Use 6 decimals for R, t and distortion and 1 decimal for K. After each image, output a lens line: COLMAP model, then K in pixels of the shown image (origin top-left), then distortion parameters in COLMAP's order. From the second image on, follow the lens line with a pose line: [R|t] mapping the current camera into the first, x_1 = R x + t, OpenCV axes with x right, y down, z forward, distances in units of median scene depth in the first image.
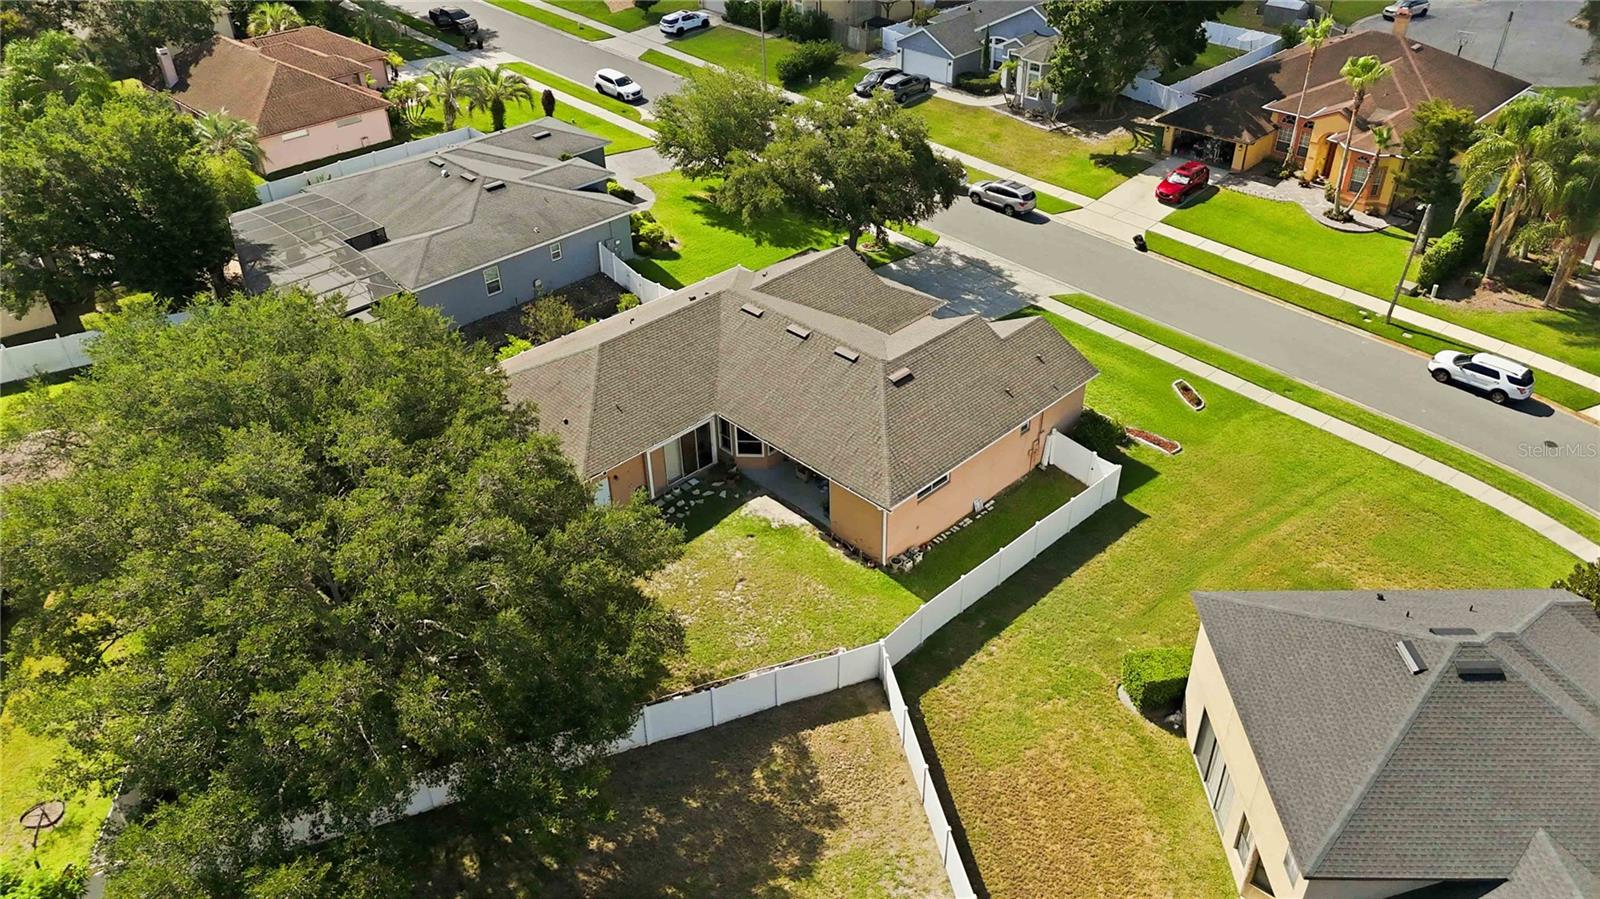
lens RADIAL K [[1139.4, 0, 805.1], [0, 1139.4, 446.2], [0, 0, 1]] dist [0.070156, -0.089644]
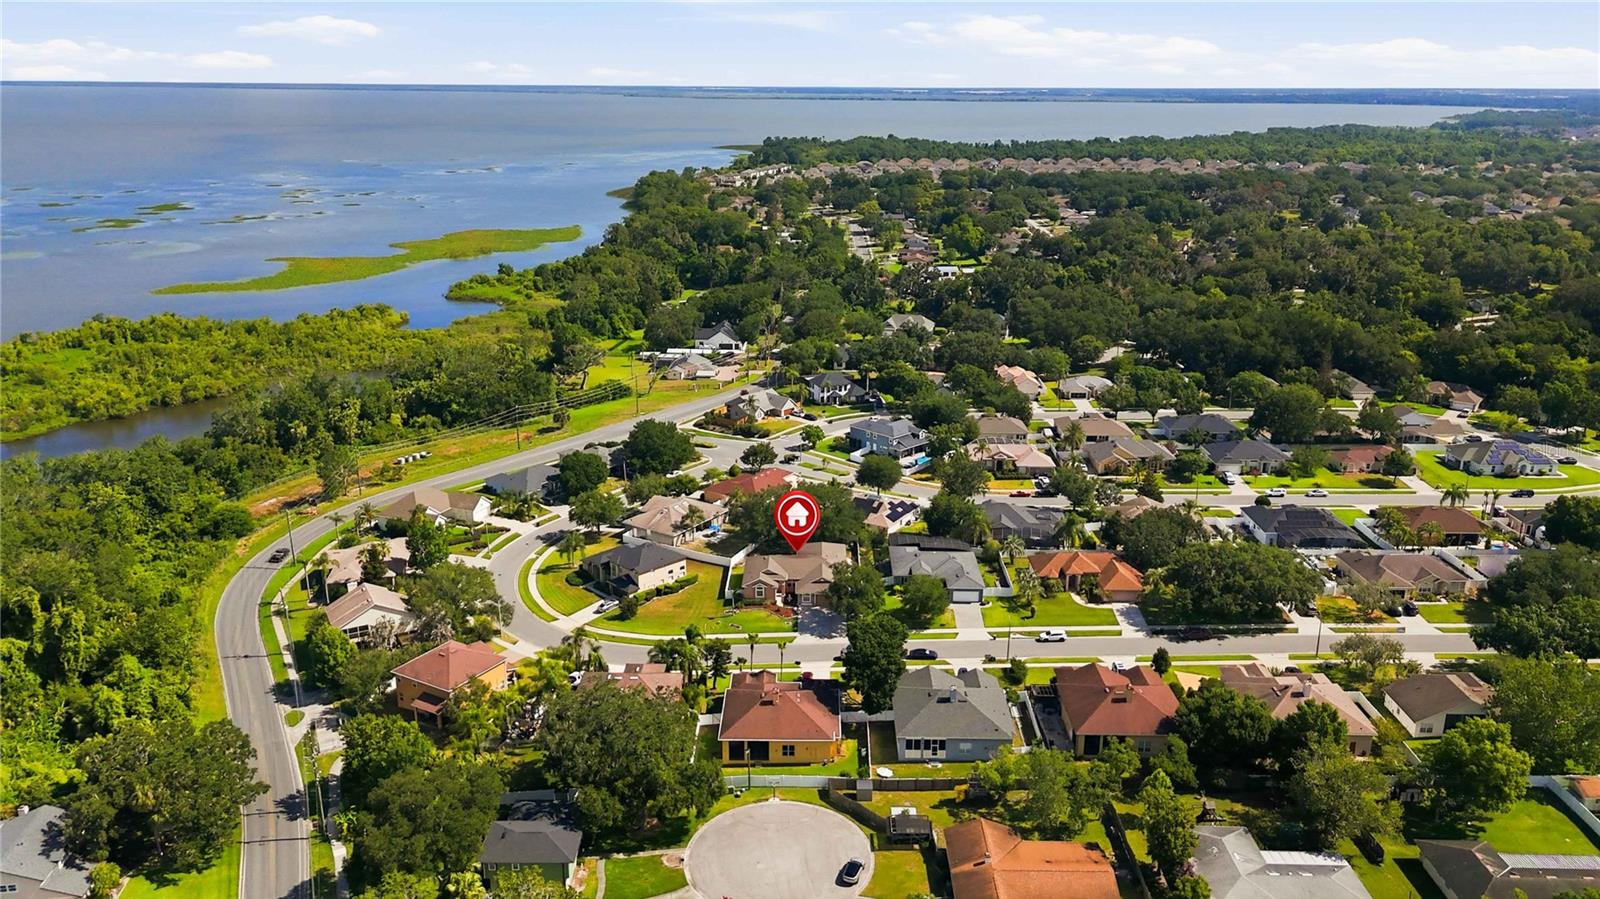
lens RADIAL K [[1139.4, 0, 805.1], [0, 1139.4, 446.2], [0, 0, 1]] dist [0.070156, -0.089644]
pose [[-0.687064, 0.255652, -0.680137, 3.053208], [-0.375847, 0.676052, 0.633792, -3.441509], [0.621838, 0.691083, -0.368405, 2.499585]]
